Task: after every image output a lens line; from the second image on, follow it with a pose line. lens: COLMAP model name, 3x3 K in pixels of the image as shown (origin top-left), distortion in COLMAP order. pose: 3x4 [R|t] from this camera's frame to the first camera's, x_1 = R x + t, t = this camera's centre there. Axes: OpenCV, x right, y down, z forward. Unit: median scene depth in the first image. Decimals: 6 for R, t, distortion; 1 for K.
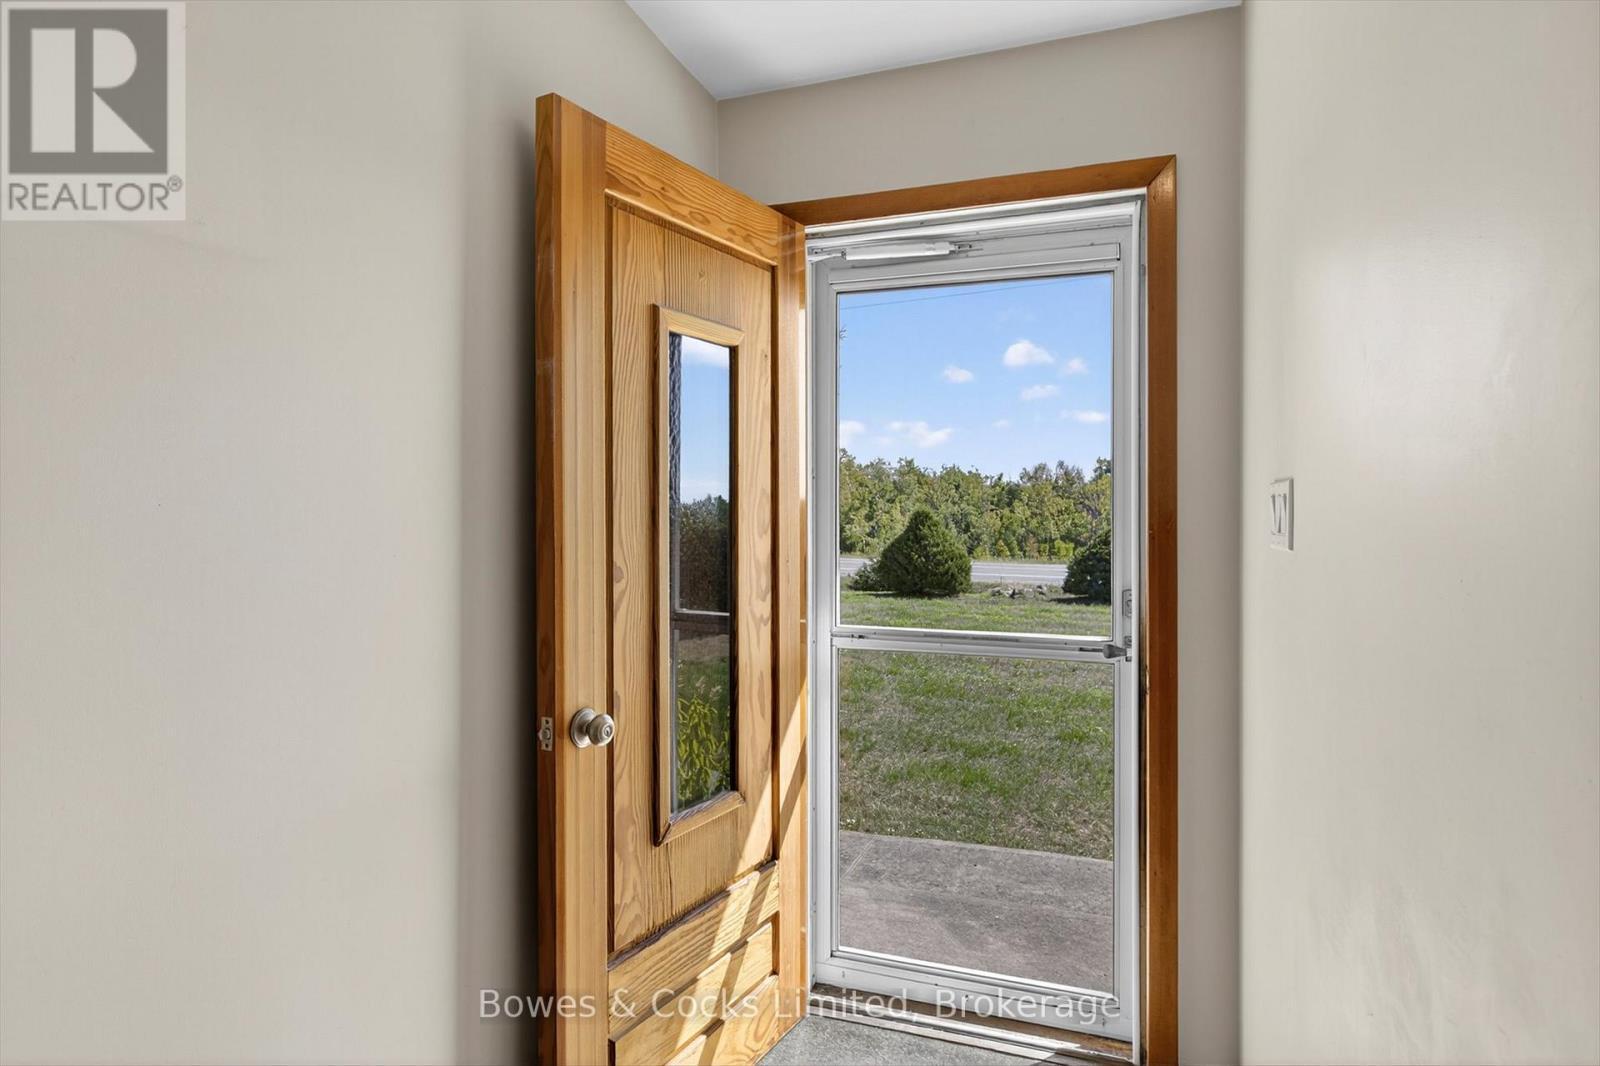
lens RADIAL K [[873.5, 0, 800.1], [0, 873.5, 533.1], [0, 0, 1]] dist [-0.015952, 0.005340]
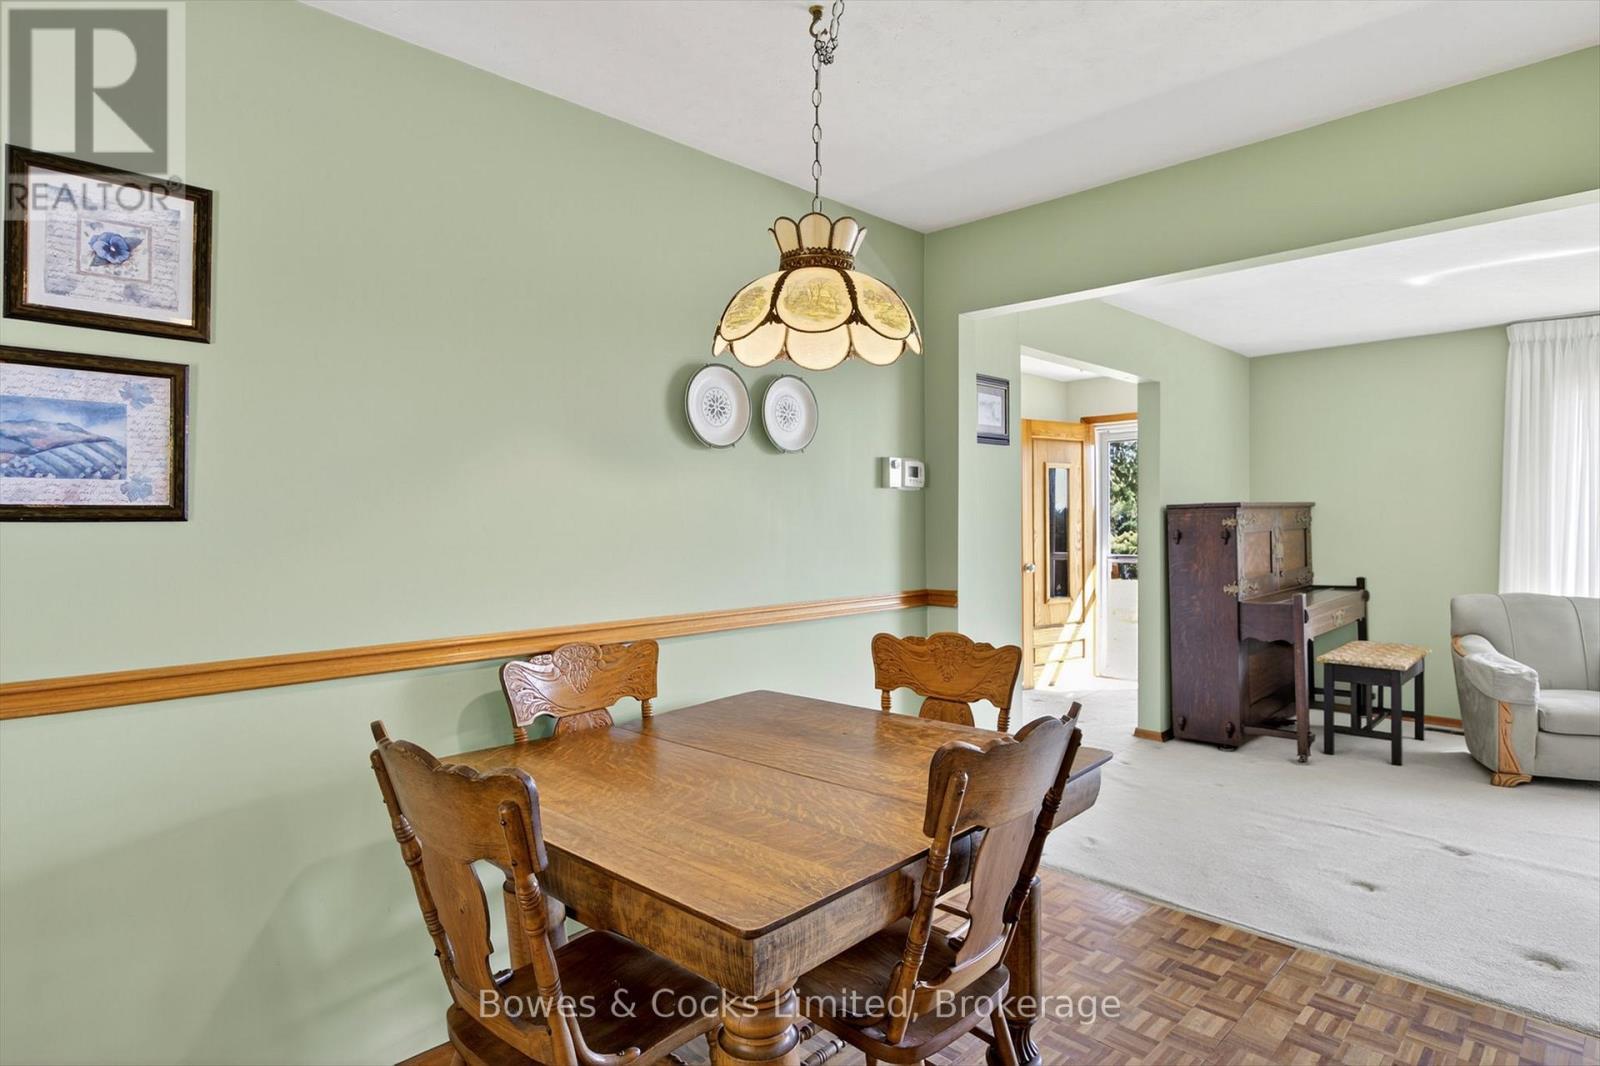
lens RADIAL K [[873.5, 0, 814.3], [0, 873.5, 521.2], [0, 0, 1]] dist [-0.015952, 0.005340]
pose [[0.908020, -0.002104, -0.418922, 0.445185], [0.003740, 0.999988, 0.003084, -0.019110], [0.418911, -0.004367, 0.908017, -2.487653]]
